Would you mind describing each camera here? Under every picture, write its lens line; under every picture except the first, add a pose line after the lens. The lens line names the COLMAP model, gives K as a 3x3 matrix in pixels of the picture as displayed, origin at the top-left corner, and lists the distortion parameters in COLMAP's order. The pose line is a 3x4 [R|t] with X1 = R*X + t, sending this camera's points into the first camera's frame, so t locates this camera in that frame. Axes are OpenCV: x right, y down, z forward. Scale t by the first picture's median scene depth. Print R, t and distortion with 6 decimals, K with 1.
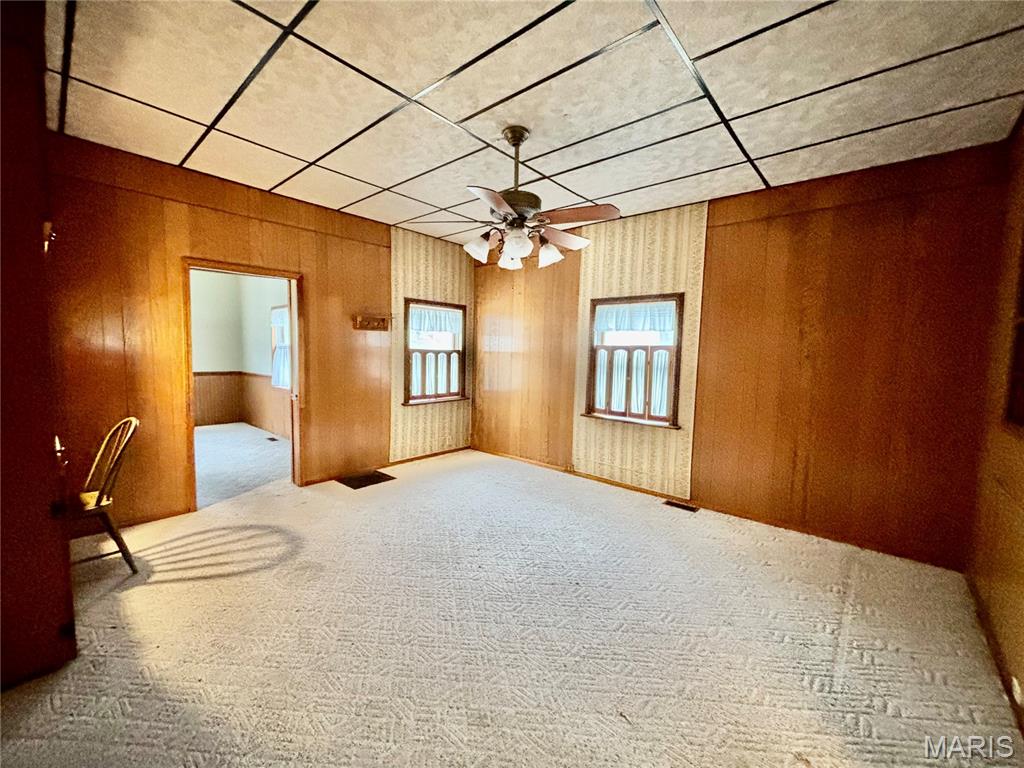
lens RADIAL K [[415.1, 0, 510.6], [0, 415.1, 383.8], [0, 0, 1]] dist [0.000604, 0.000344]
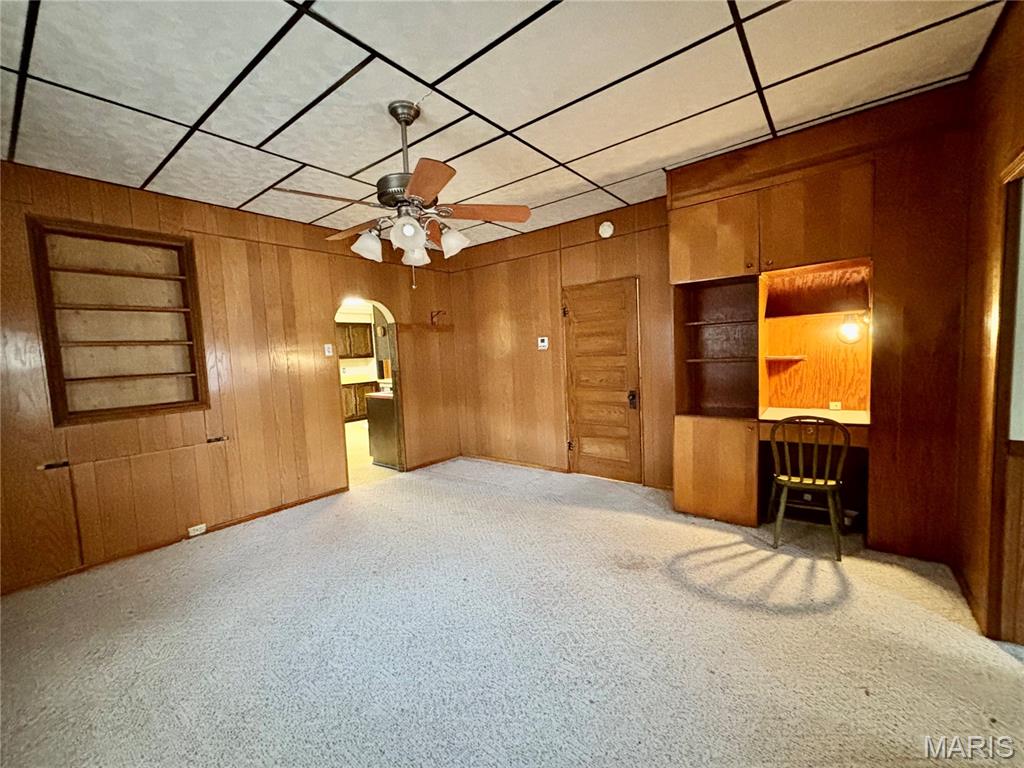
lens RADIAL K [[415.1, 0, 513.4], [0, 415.1, 384.2], [0, 0, 1]] dist [0.000604, 0.000344]
pose [[-0.998013, 0.026449, -0.057187, -0.146346], [0.016942, 0.986849, 0.160753, -0.156064], [0.060687, 0.159465, -0.985336, 1.869182]]
